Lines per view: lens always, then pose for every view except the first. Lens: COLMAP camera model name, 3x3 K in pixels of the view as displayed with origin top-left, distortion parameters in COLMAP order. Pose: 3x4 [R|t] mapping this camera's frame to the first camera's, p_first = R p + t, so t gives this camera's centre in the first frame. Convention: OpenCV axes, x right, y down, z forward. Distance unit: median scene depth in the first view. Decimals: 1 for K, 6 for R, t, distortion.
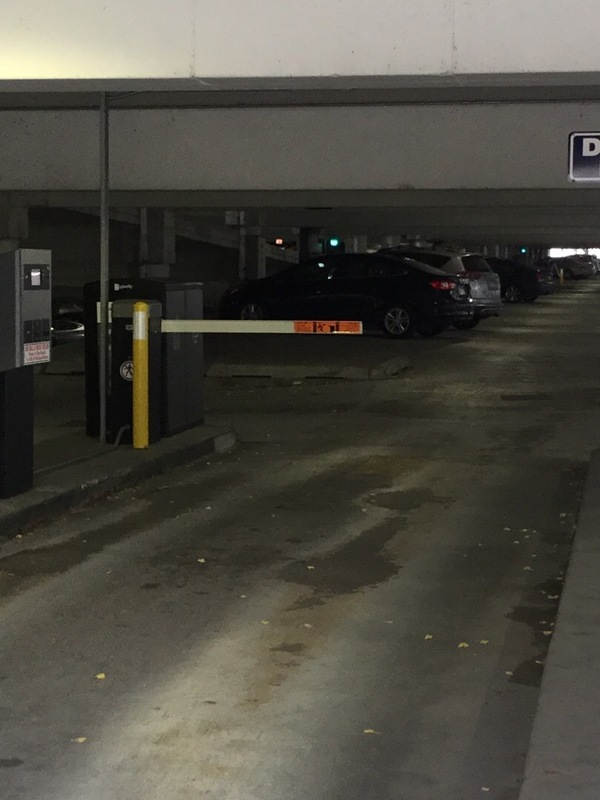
lens RADIAL K [[1675.1, 0, 300.3], [0, 1675.1, 400.0], [0, 0, 1]] dist [-0.005202, 0.000000]
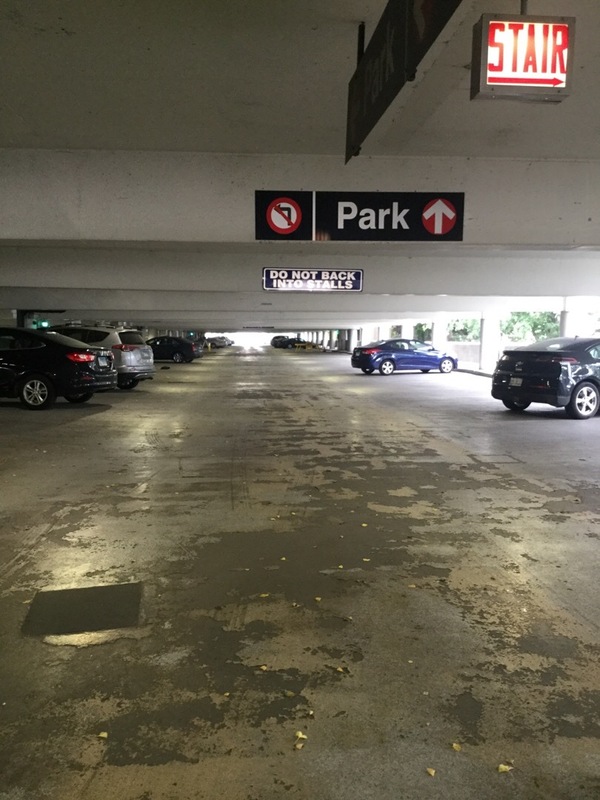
lens RADIAL K [[719.1, 0, 302.5], [0, 719.1, 399.7], [0, 0, 1]] dist [0.092732, 0.002463]
pose [[0.961865, -0.026168, 0.272269, 0.086017], [0.026094, 0.999652, 0.003892, -0.036926], [-0.272276, 0.003361, 0.962213, 0.482881]]
